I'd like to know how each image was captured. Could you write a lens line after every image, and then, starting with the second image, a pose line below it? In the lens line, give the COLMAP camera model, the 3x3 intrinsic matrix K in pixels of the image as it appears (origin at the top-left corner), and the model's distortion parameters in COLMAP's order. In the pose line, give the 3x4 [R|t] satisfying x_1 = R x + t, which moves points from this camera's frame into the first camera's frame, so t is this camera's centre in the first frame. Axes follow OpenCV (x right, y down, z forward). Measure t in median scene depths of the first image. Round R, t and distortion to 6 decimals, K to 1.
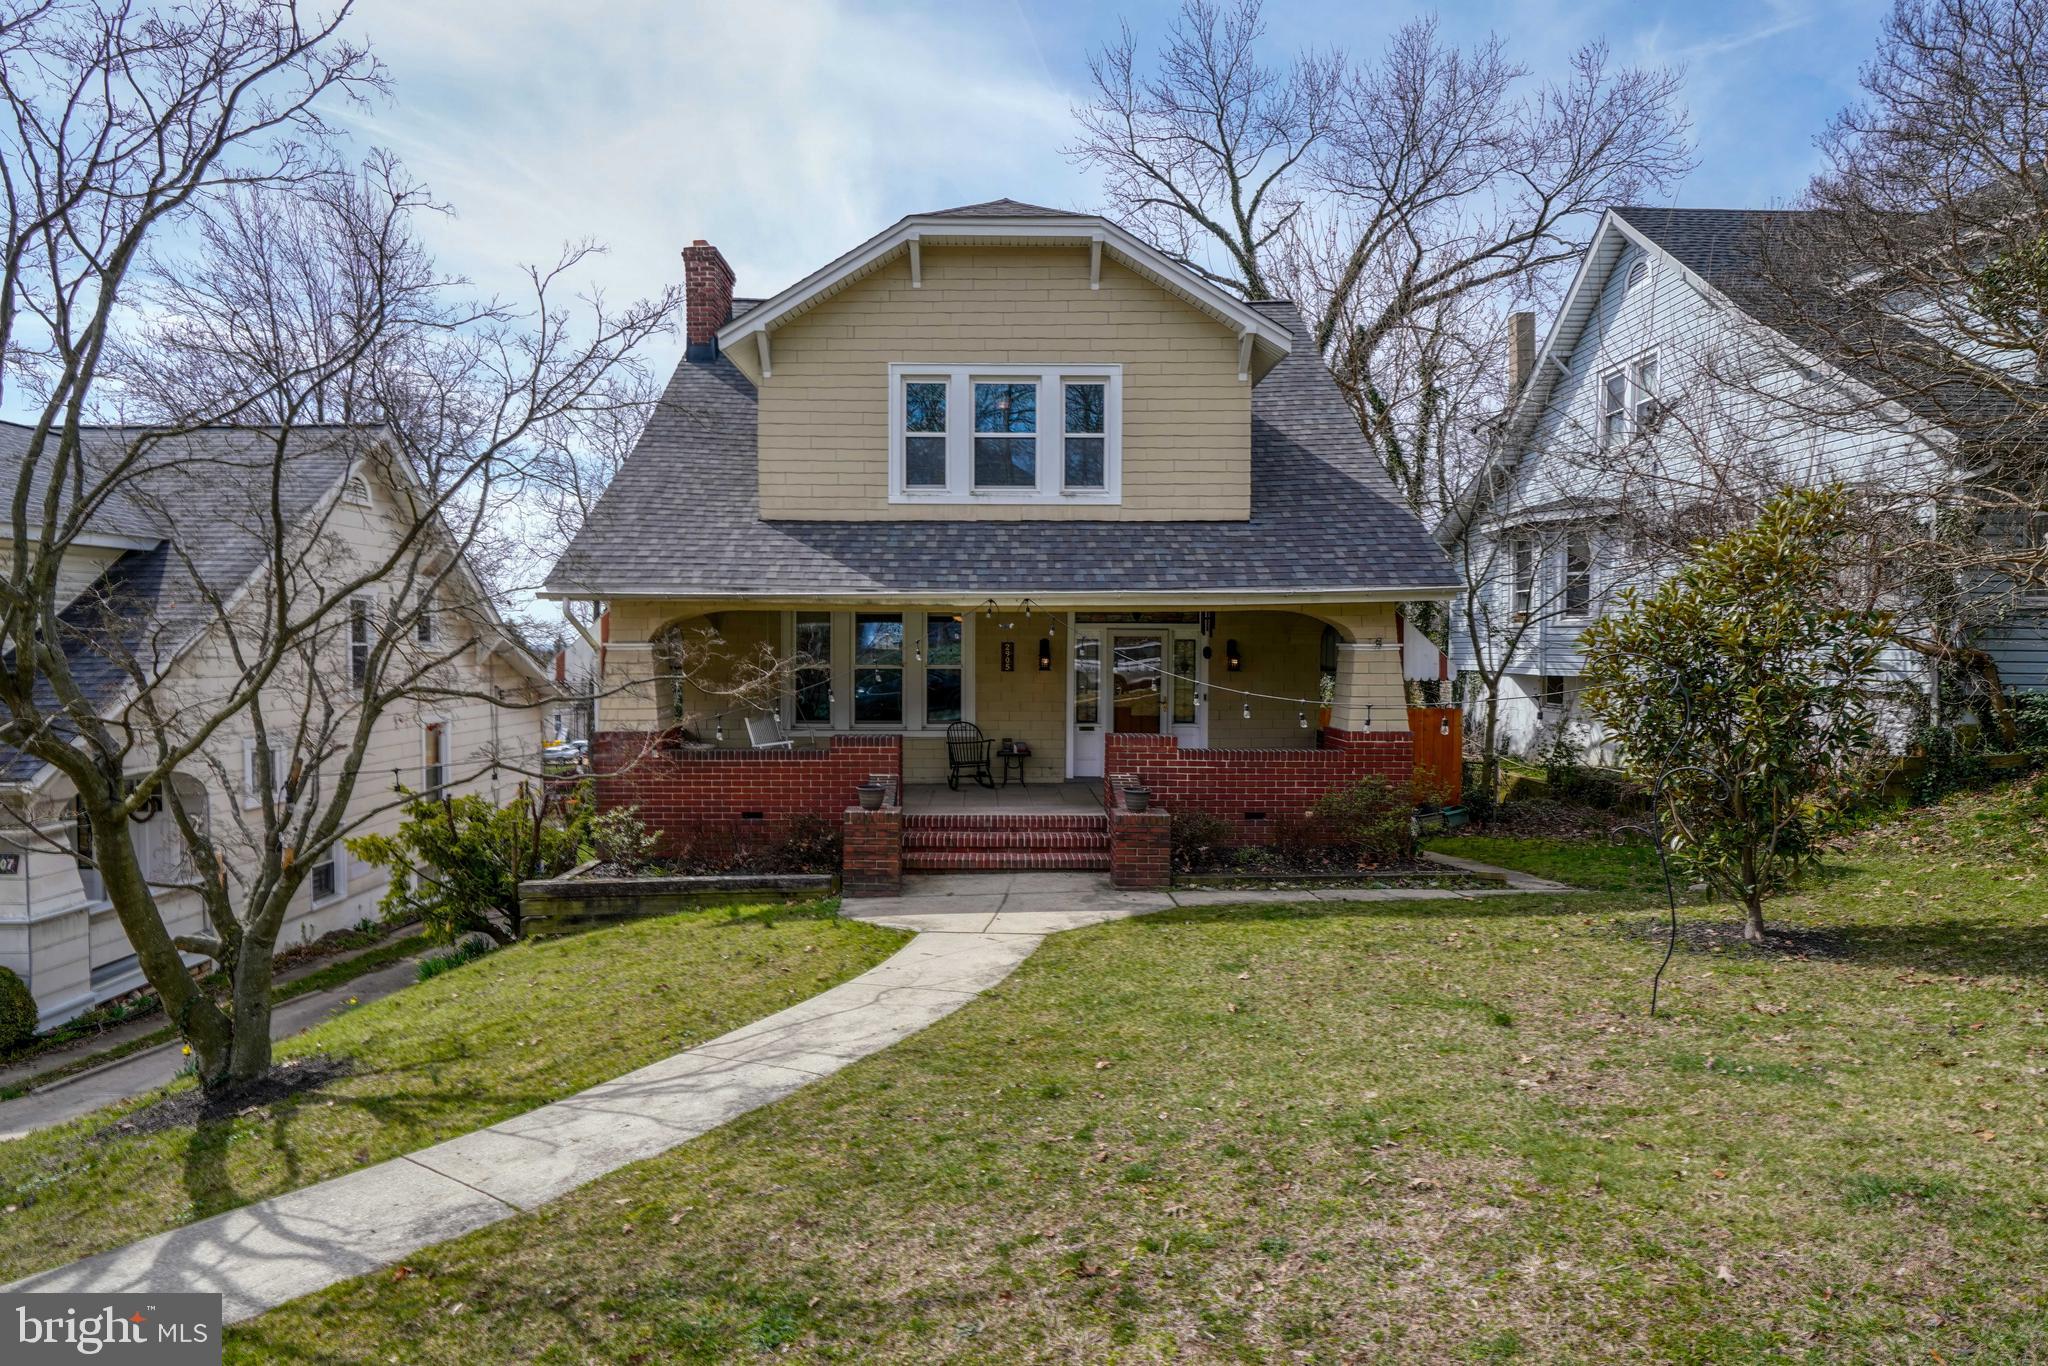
lens RADIAL K [[1061.1, 0, 1015.2], [0, 1061.1, 700.9], [0, 0, 1]] dist [-0.005546, 0.000355]
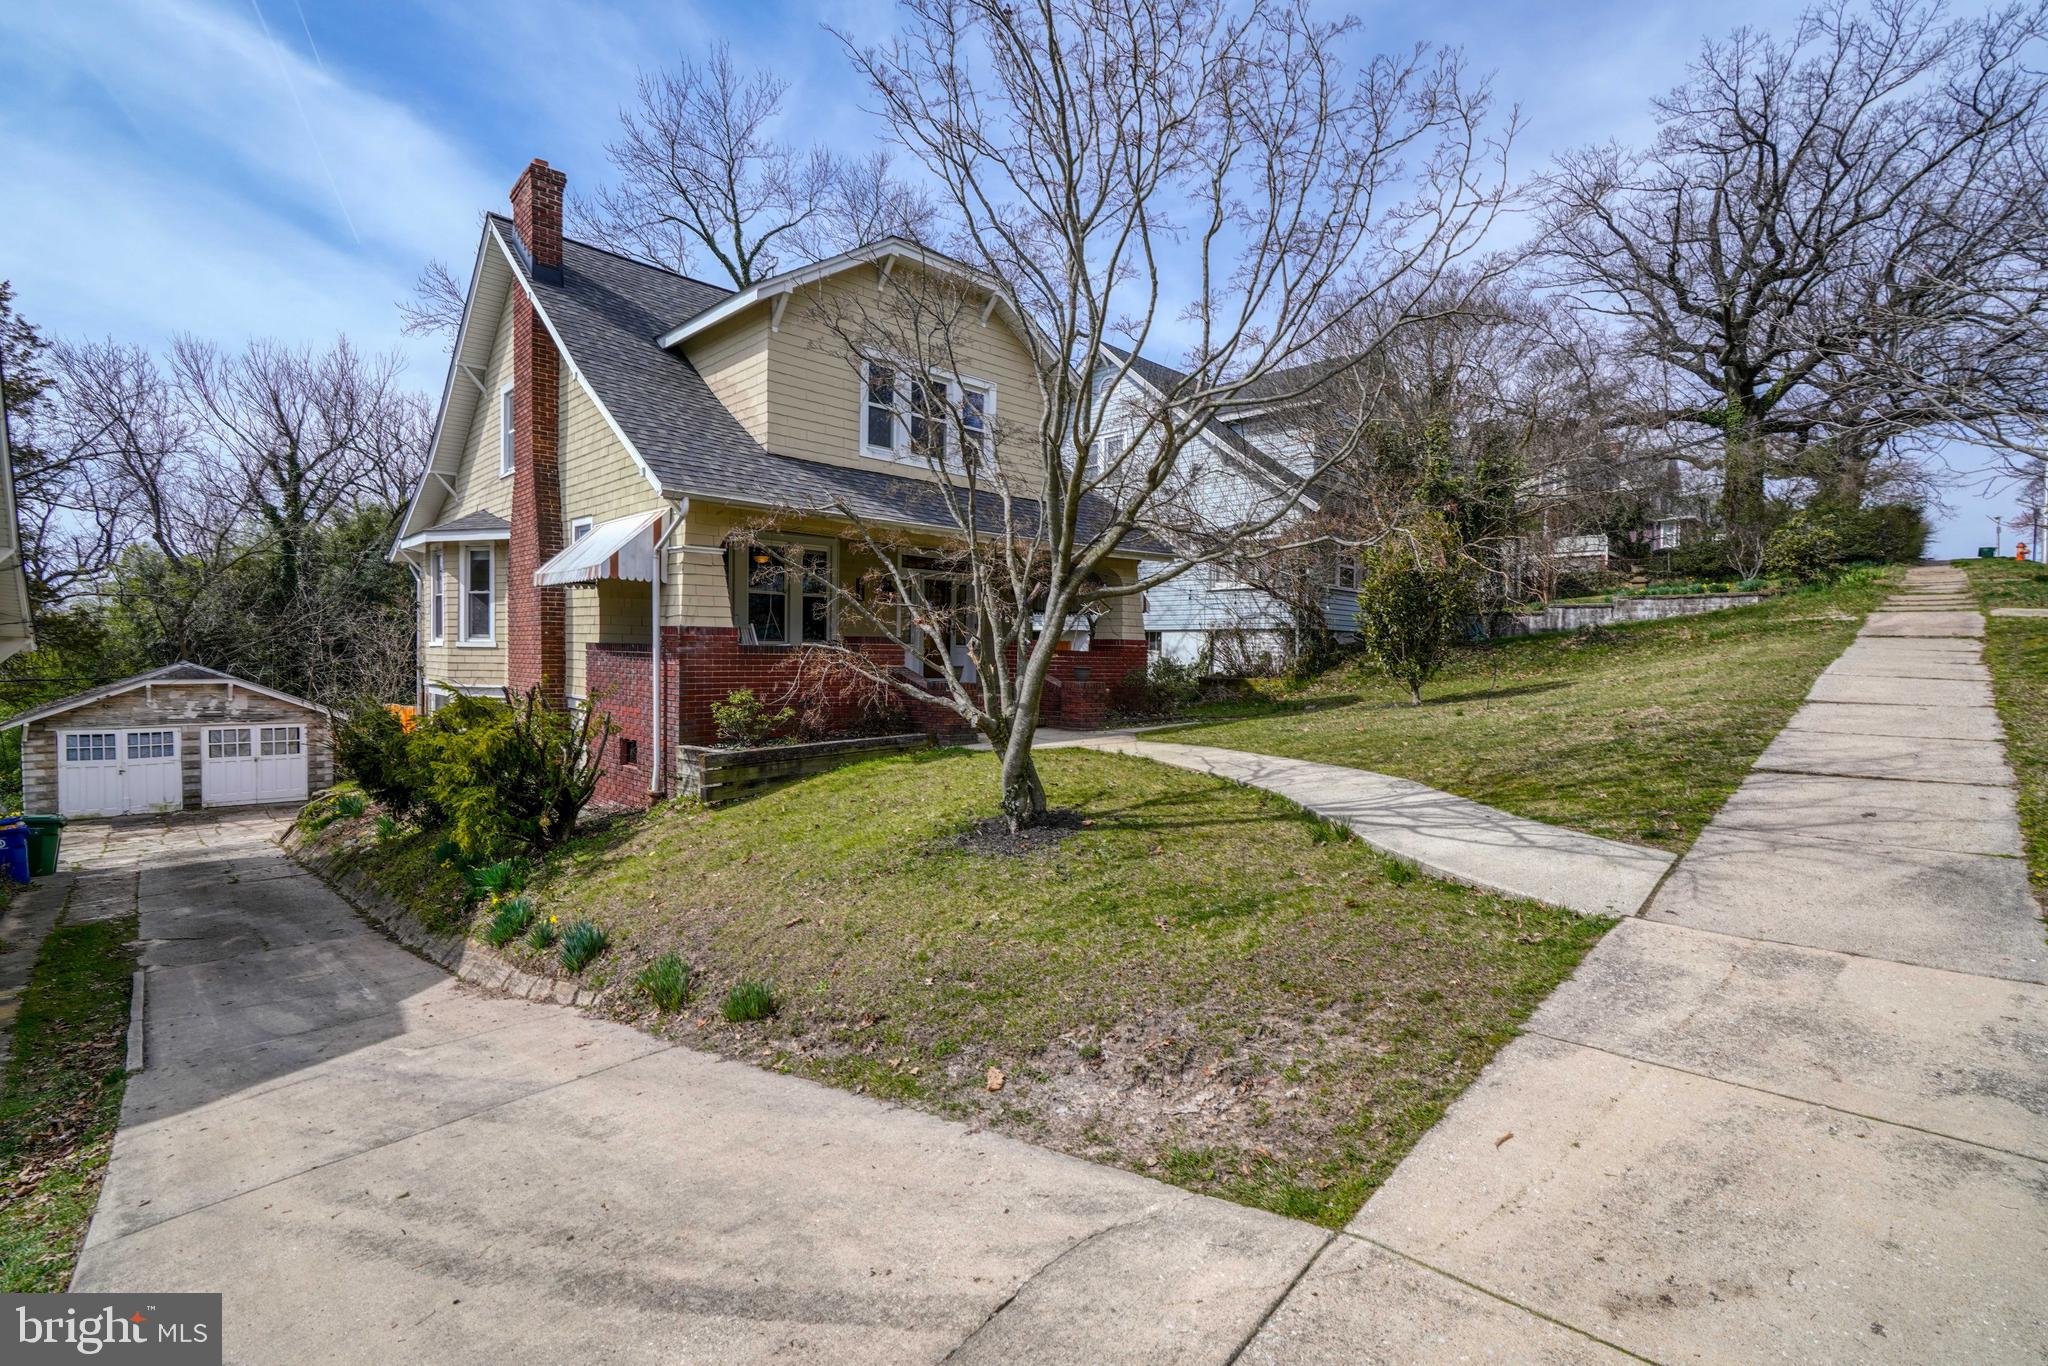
lens RADIAL K [[939.9, 0, 1024.0], [0, 939.9, 683.0], [0, 0, 1]] dist [0.002493, 0.000449]
pose [[0.716585, -0.014487, 0.697349, -0.798788], [0.024326, 0.999695, -0.004229, 0.097870], [-0.697076, 0.019994, 0.716719, 0.070187]]
